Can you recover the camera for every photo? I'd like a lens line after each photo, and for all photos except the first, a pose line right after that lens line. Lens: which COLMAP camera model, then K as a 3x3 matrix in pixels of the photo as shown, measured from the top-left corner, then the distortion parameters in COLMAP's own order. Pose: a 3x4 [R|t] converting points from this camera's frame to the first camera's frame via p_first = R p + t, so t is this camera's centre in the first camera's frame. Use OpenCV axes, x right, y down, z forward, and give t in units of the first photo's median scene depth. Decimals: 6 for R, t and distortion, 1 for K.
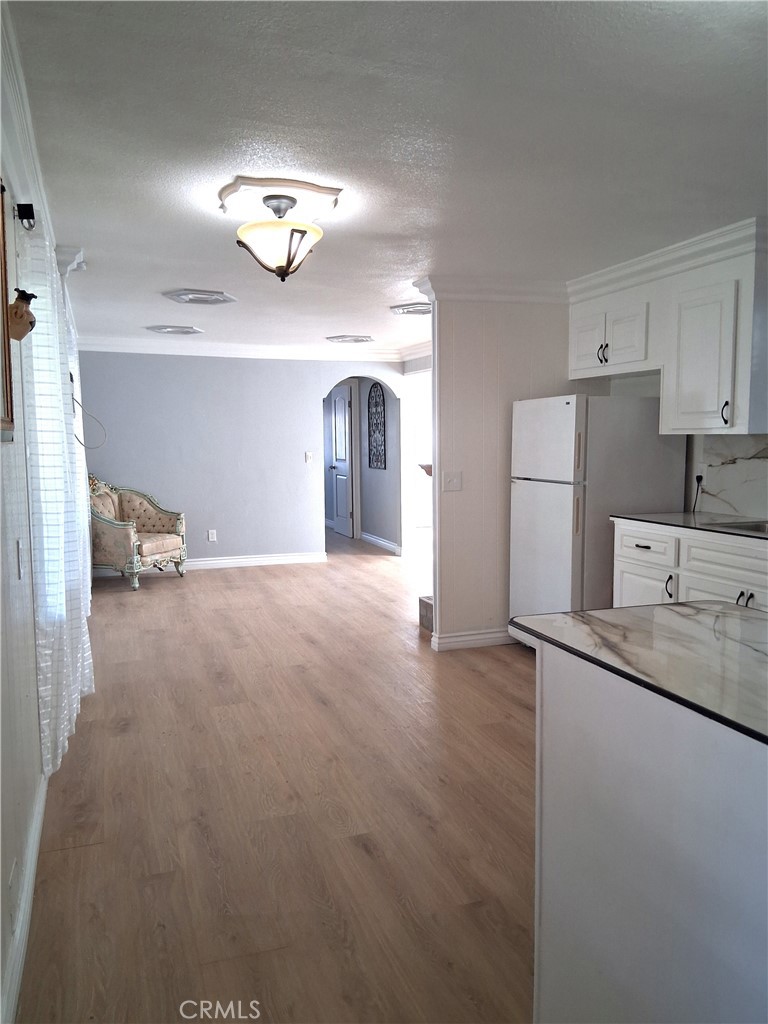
lens RADIAL K [[776.0, 0, 384.0], [0, 776.0, 512.0], [0, 0, 1]] dist [0.134055, -0.224626]
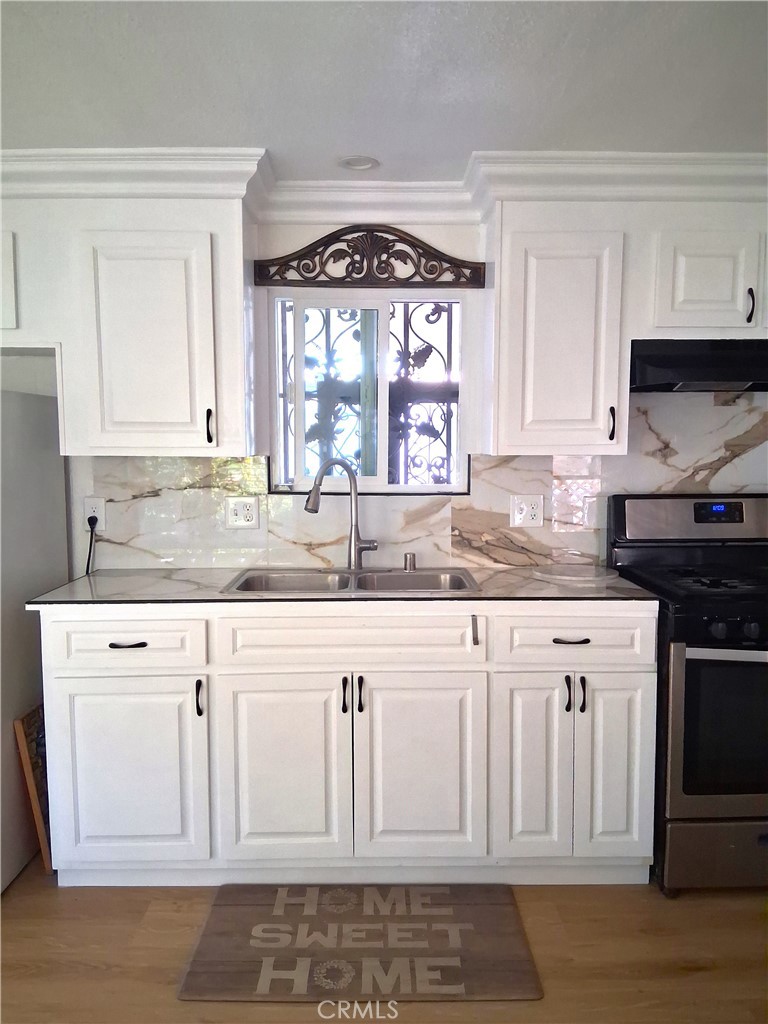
lens RADIAL K [[776.0, 0, 384.0], [0, 776.0, 512.0], [0, 0, 1]] dist [0.134055, -0.224626]
pose [[0.318771, -0.082817, 0.944207, -0.160542], [0.088499, 0.994424, 0.057344, -0.071508], [-0.943691, 0.065281, 0.324323, 0.596176]]
